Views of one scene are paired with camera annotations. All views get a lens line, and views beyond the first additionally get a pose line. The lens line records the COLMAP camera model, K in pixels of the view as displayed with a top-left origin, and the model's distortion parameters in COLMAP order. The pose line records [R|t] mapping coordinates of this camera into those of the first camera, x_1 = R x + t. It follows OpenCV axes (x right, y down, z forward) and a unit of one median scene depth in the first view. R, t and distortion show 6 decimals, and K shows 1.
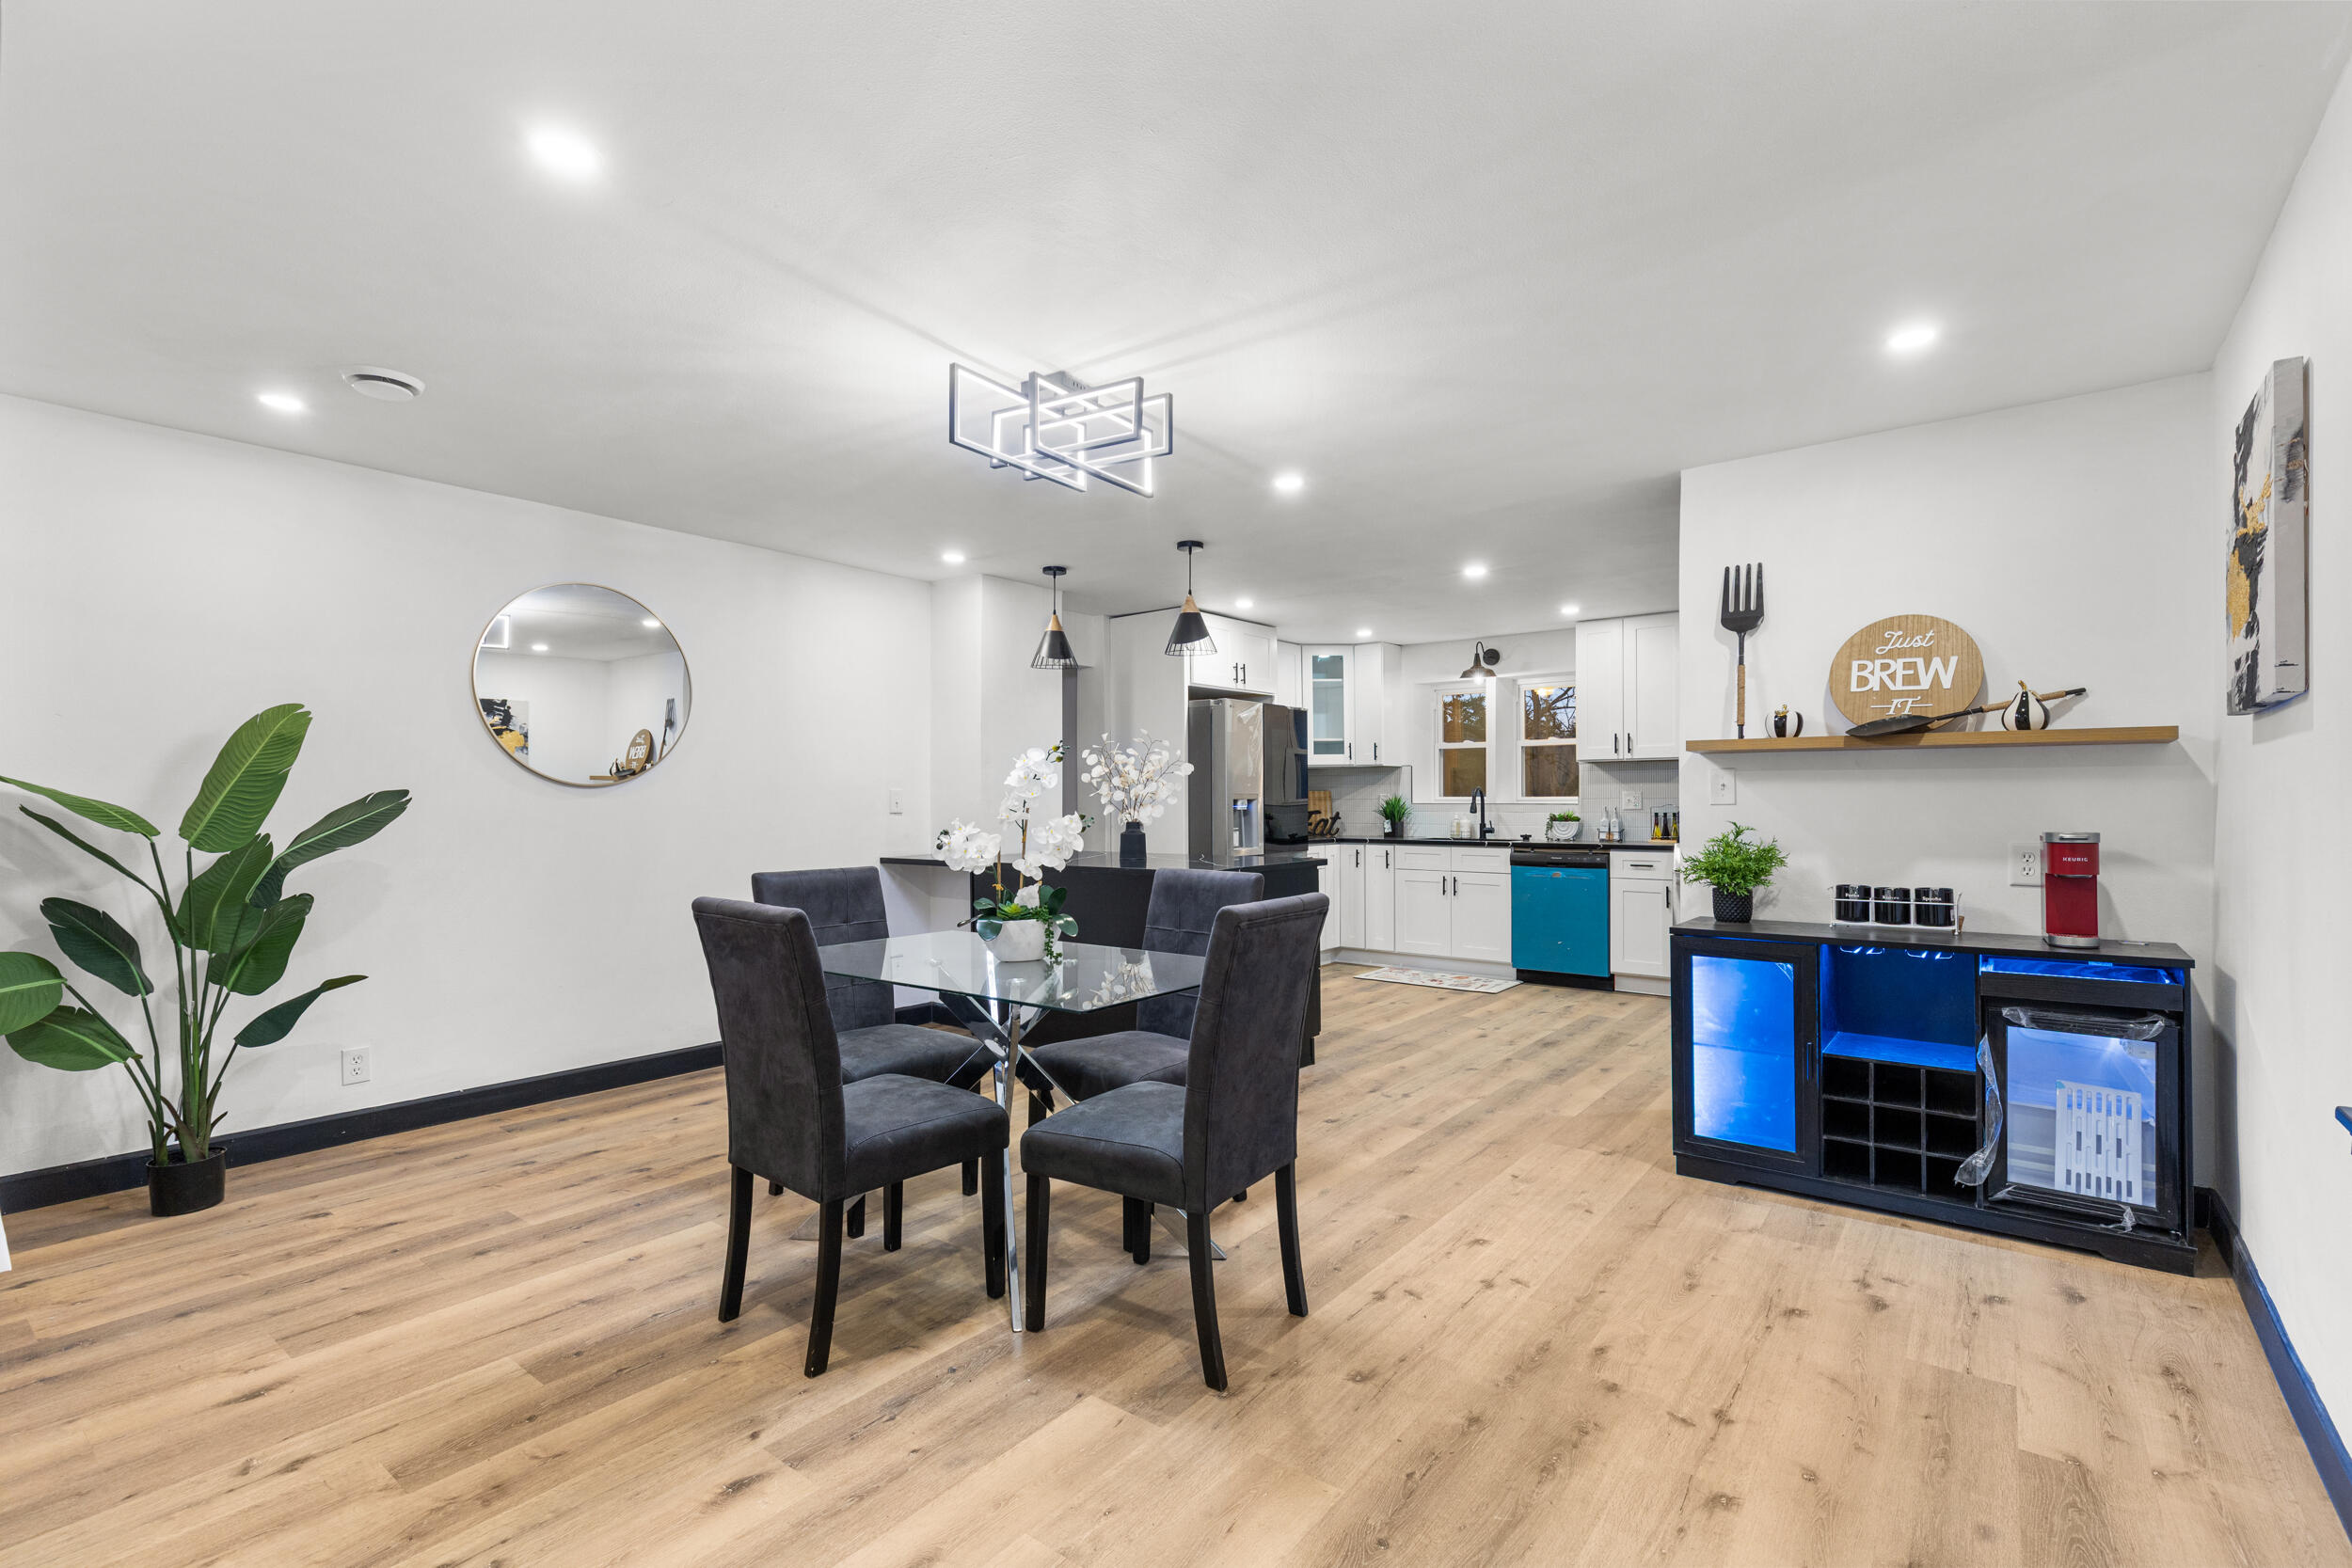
lens RADIAL K [[1046.6, 0, 1176.0], [0, 1046.6, 784.0], [0, 0, 1]] dist [0.000756, 0.000133]
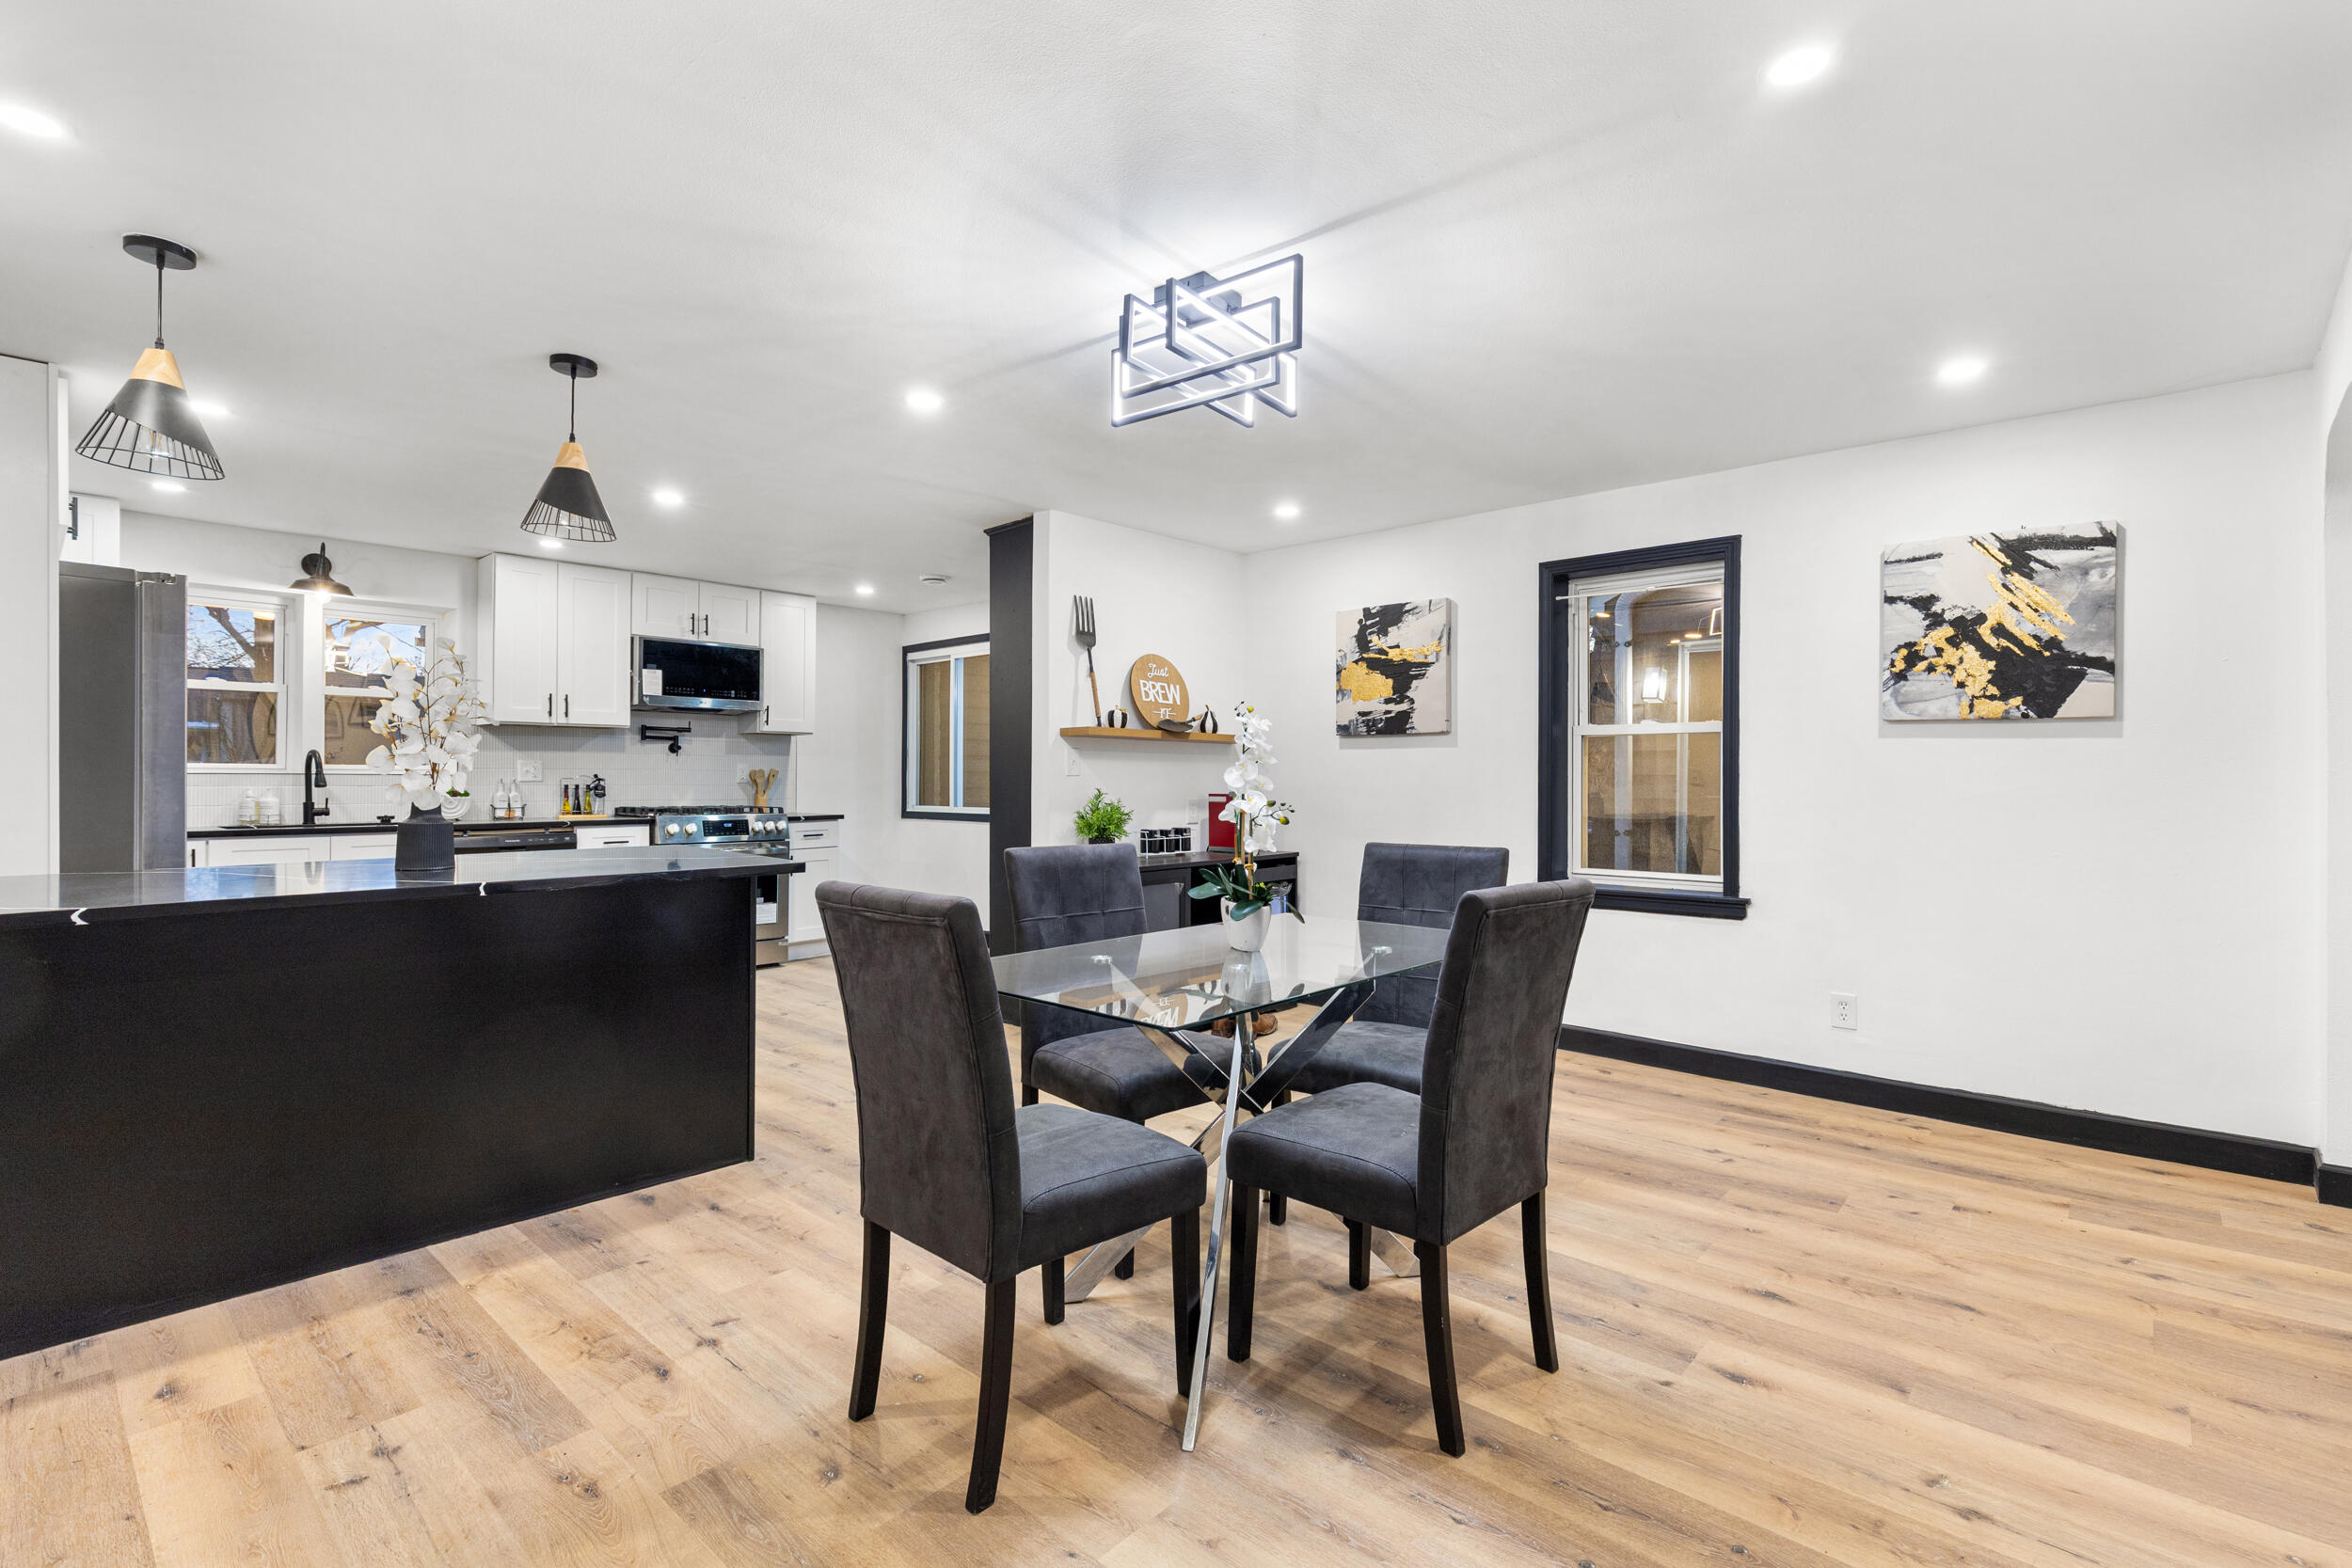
lens RADIAL K [[1090.9, 0, 1176.0], [0, 1090.9, 784.0], [0, 0, 1]] dist [0.013834, -0.000070]
pose [[0.068191, -0.007270, 0.997646, -0.930048], [-0.020904, 0.999744, 0.008714, 0.016644], [-0.997453, -0.021449, 0.068022, 0.871192]]
